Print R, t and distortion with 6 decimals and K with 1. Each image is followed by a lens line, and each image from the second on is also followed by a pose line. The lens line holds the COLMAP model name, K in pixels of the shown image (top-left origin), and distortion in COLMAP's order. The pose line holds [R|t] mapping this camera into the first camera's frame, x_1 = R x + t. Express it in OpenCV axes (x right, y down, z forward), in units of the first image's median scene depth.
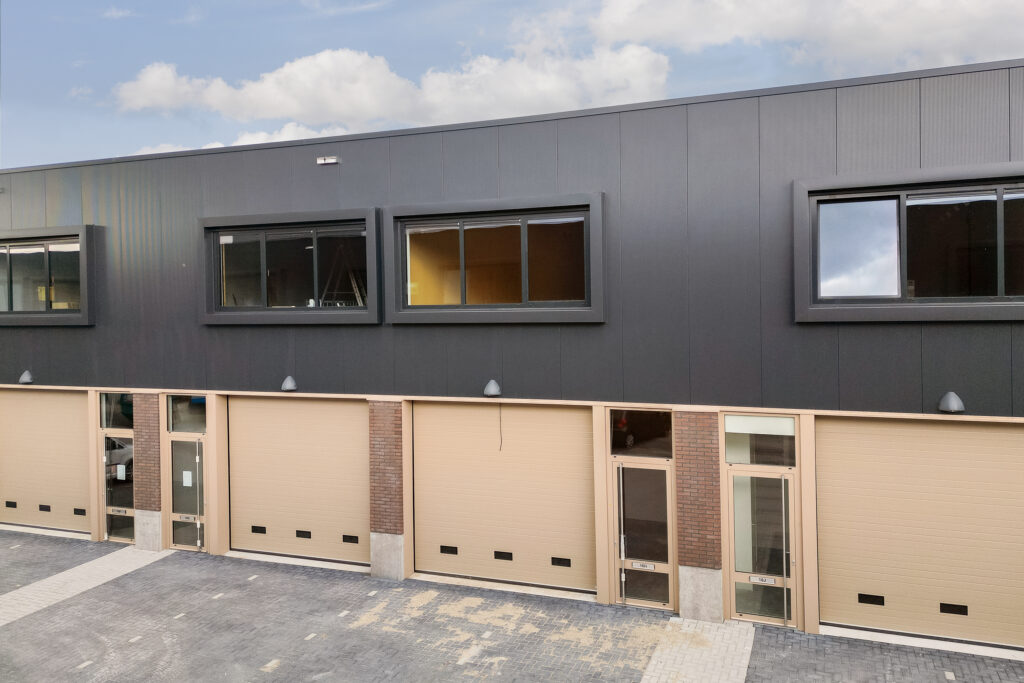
lens RADIAL K [[767.1, 0, 531.3], [0, 767.1, 311.1], [0, 0, 1]] dist [0.086737, -0.083633]
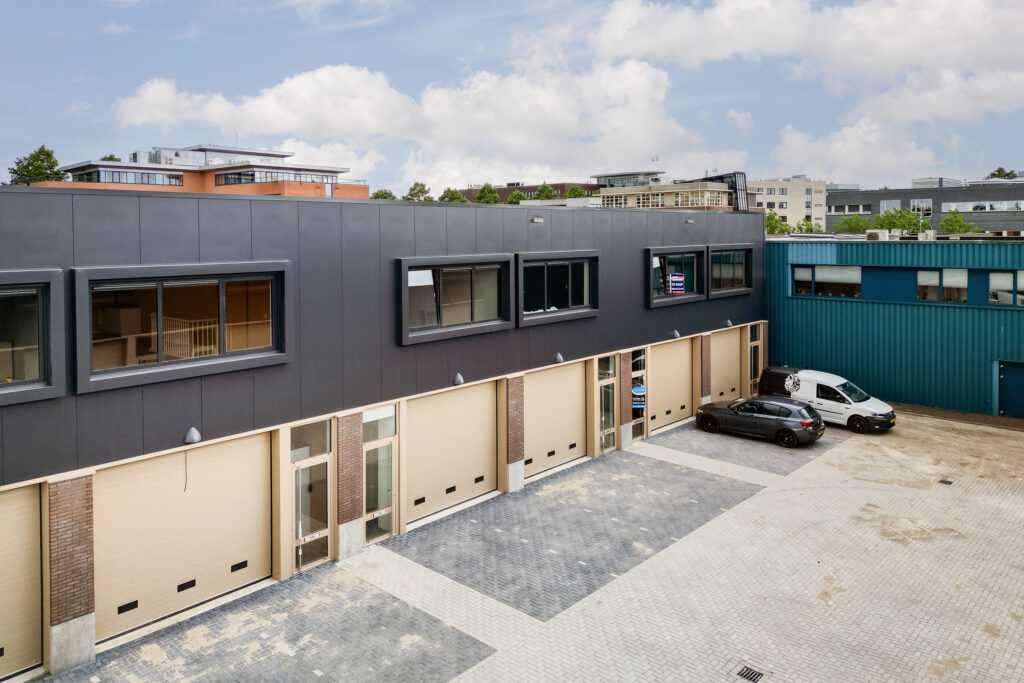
lens RADIAL K [[746.2, 0, 512.7], [0, 746.2, 255.6], [0, 0, 1]] dist [0.058434, -0.043793]
pose [[0.361189, -0.015051, 0.932371, -0.922533], [0.012690, 0.999856, 0.011224, -0.168593], [-0.932406, 0.007778, 0.361328, 0.188360]]
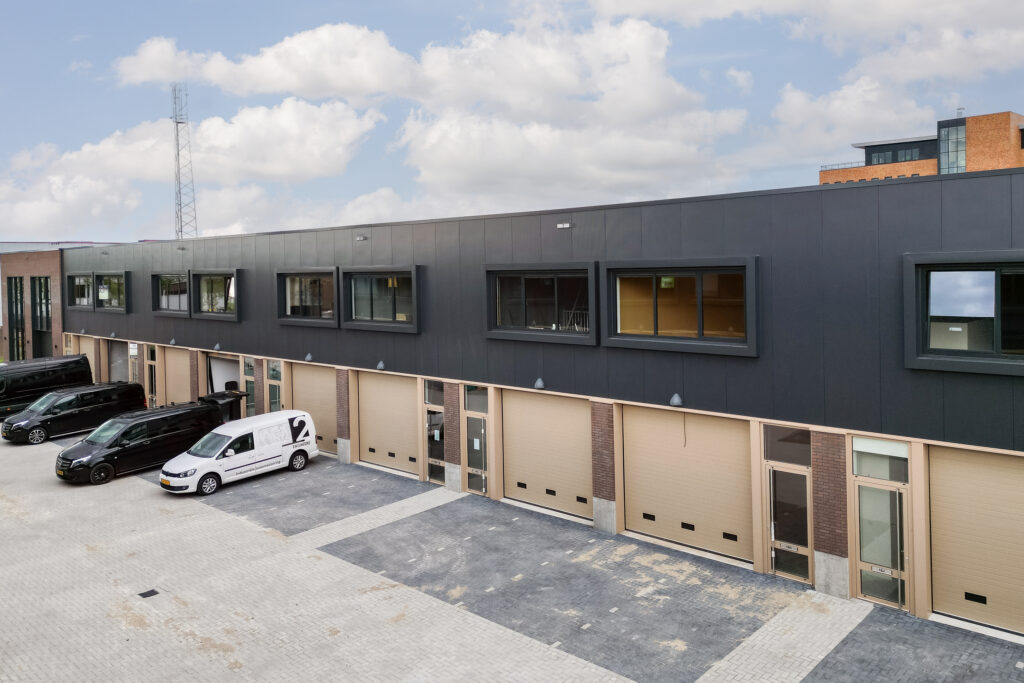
lens RADIAL K [[769.0, 0, 541.0], [0, 769.0, 281.8], [0, 0, 1]] dist [0.080711, -0.073427]
pose [[0.933485, 0.005255, -0.358578, 0.215985], [-0.000732, 0.999918, 0.012748, -0.124323], [0.358615, -0.011638, 0.933413, -0.339981]]
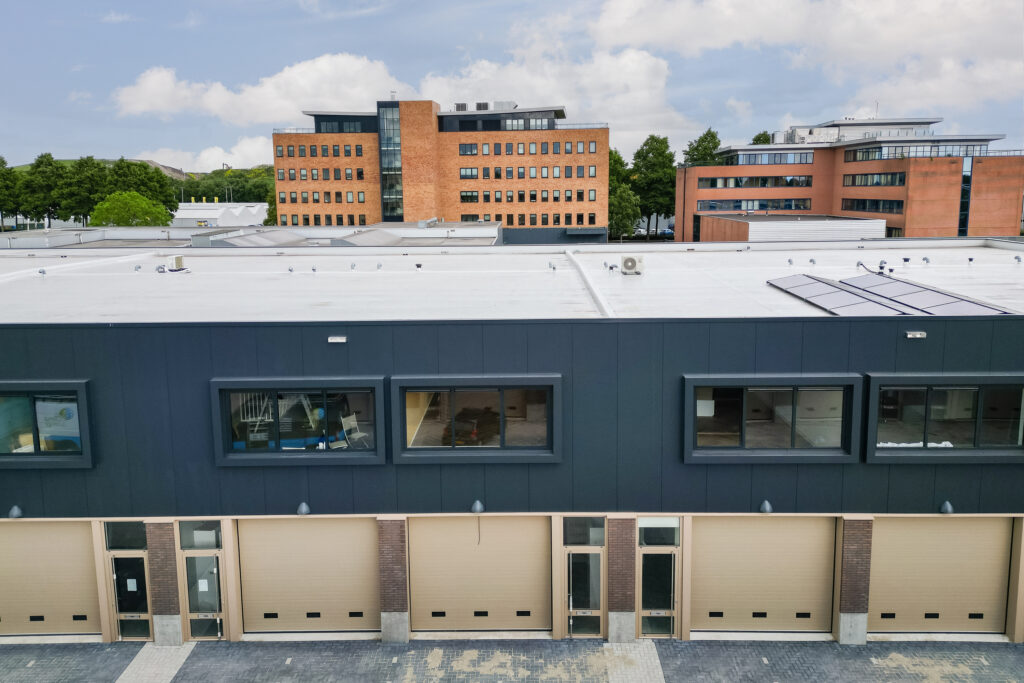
lens RADIAL K [[728.8, 0, 513.7], [0, 728.8, 299.8], [0, 0, 1]] dist [0.079510, -0.063292]
pose [[0.939911, -0.044546, 0.338501, -0.443721], [0.001640, 0.992030, 0.125994, -0.461485], [-0.341415, -0.117868, 0.932493, -0.241756]]
